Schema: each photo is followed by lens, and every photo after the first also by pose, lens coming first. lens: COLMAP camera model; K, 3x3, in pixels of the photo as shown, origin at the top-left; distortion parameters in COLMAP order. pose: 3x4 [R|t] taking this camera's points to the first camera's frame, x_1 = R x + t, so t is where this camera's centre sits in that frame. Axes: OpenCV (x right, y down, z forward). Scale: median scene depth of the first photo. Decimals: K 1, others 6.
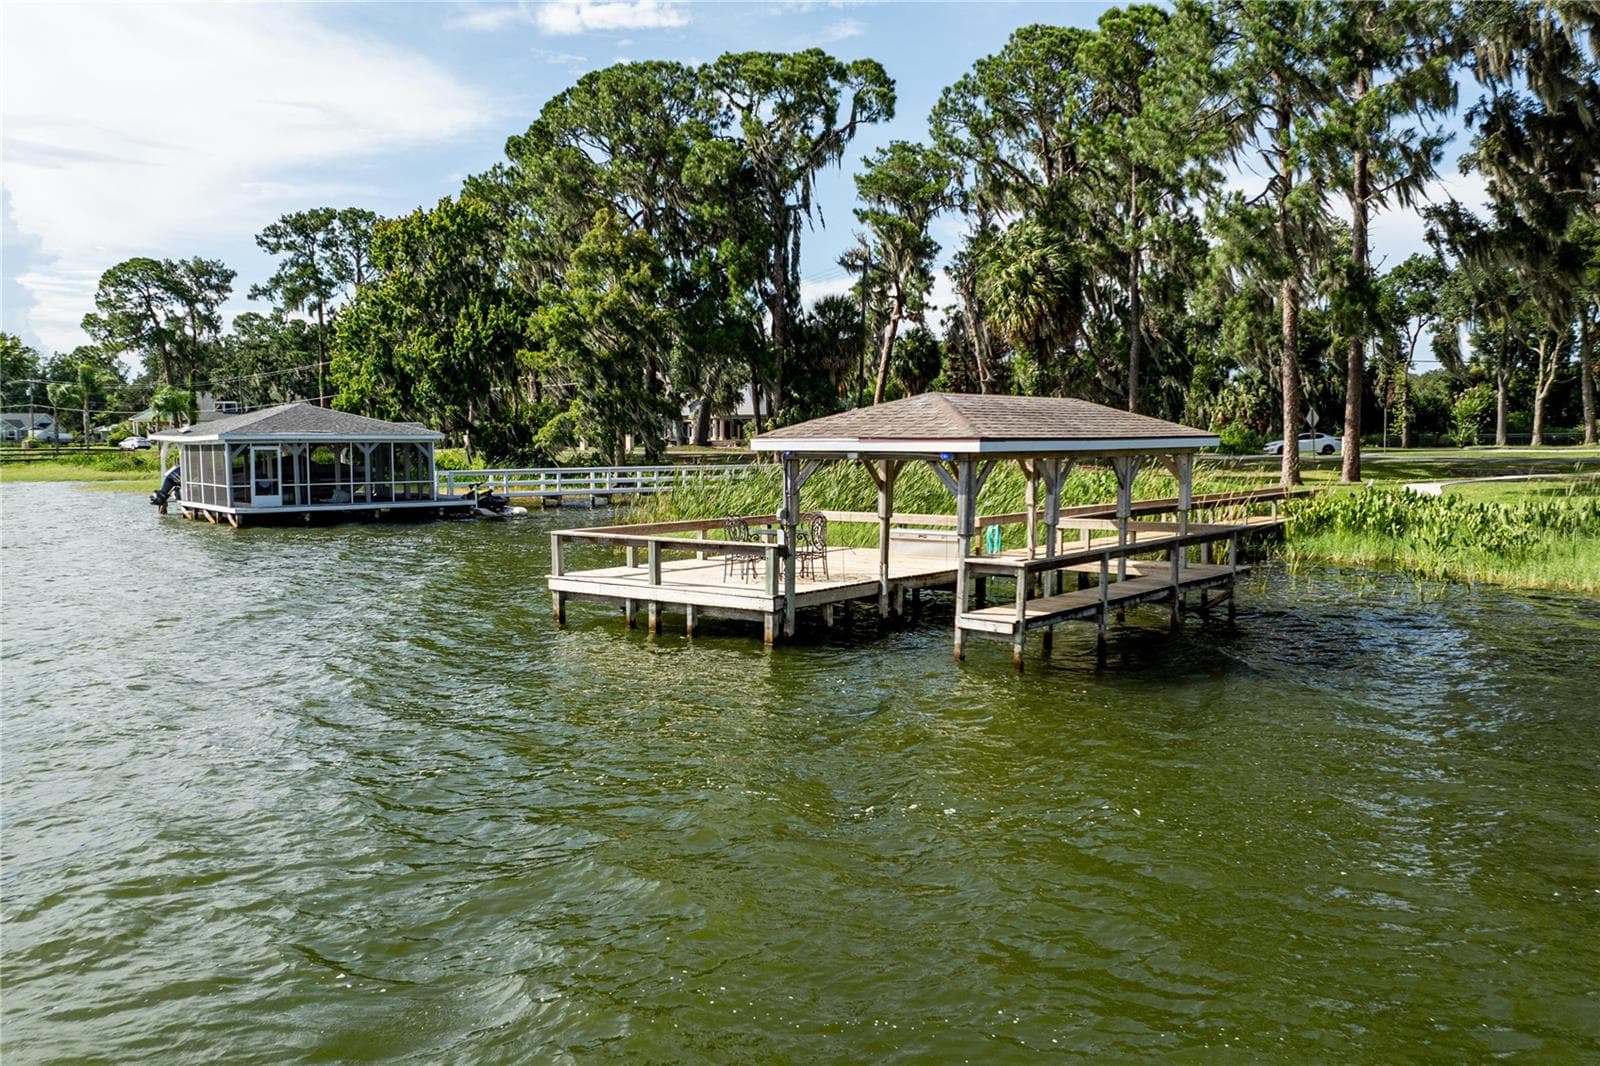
lens RADIAL K [[1740.2, 0, 800.0], [0, 1740.2, 533.0], [0, 0, 1]] dist [0.018260, 0.035793]
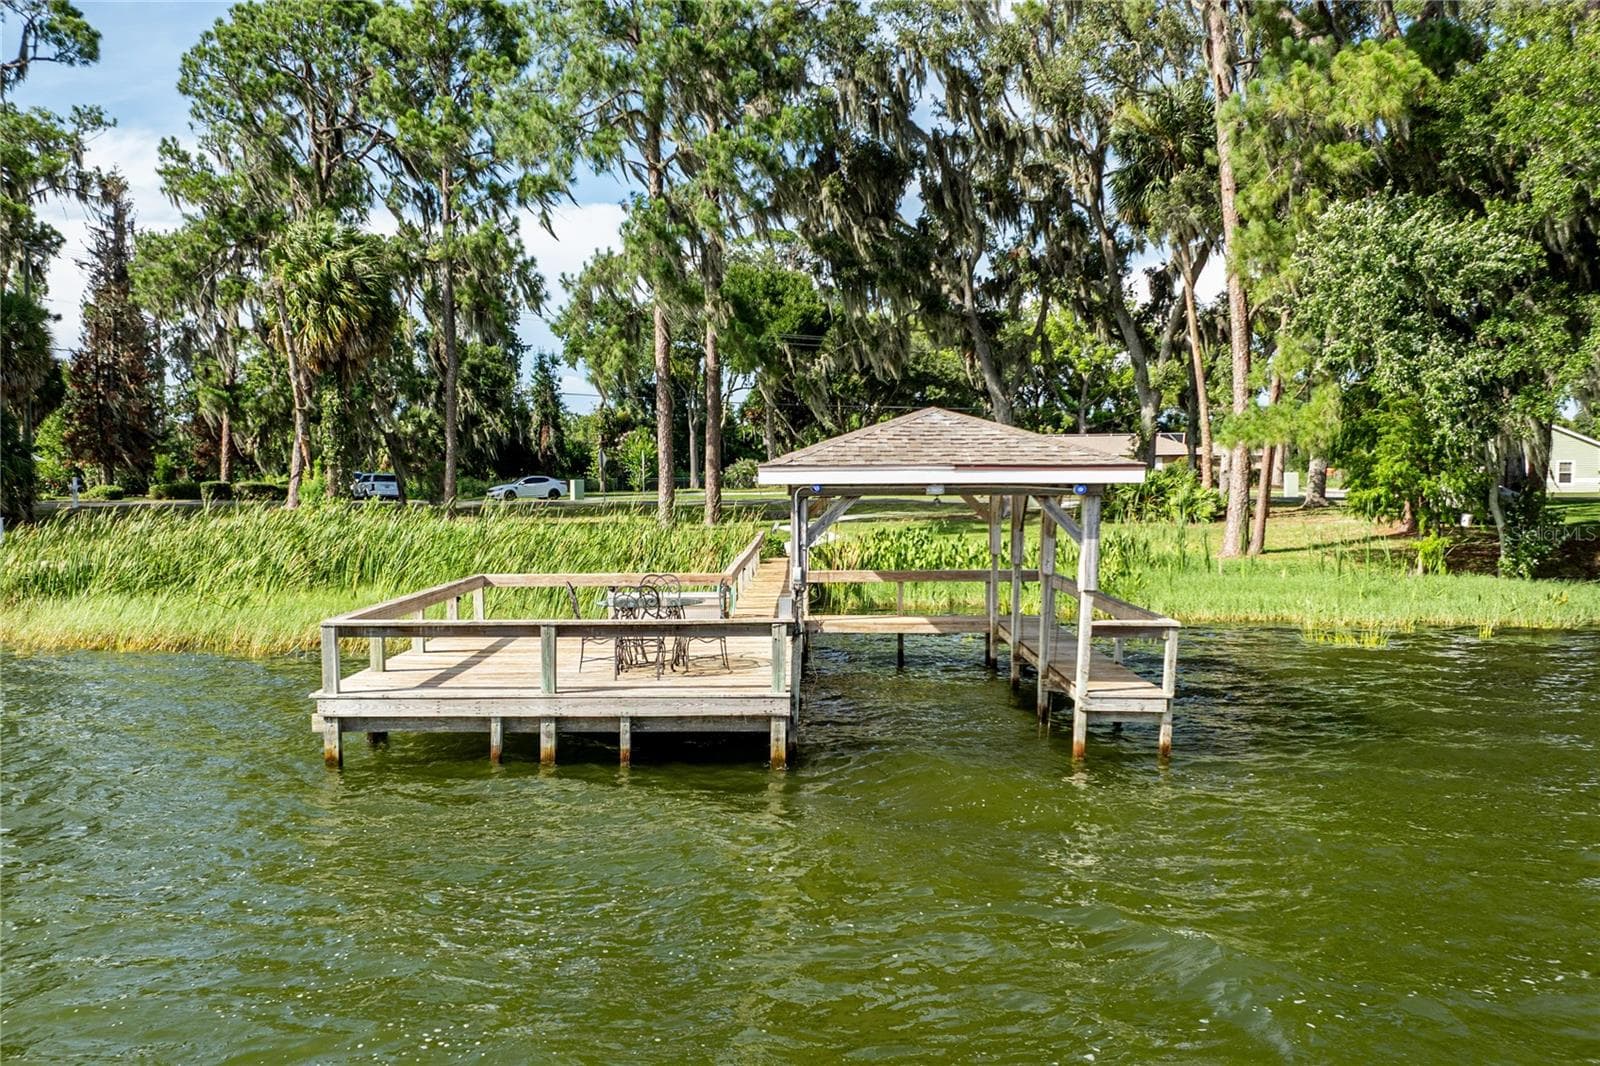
lens RADIAL K [[1740.2, 0, 800.0], [0, 1740.2, 533.0], [0, 0, 1]] dist [0.018260, 0.035793]
pose [[0.735907, -0.024254, 0.676648, -0.261840], [0.045284, 0.998884, -0.013446, -0.009803], [-0.675567, 0.040536, 0.736184, 0.259635]]
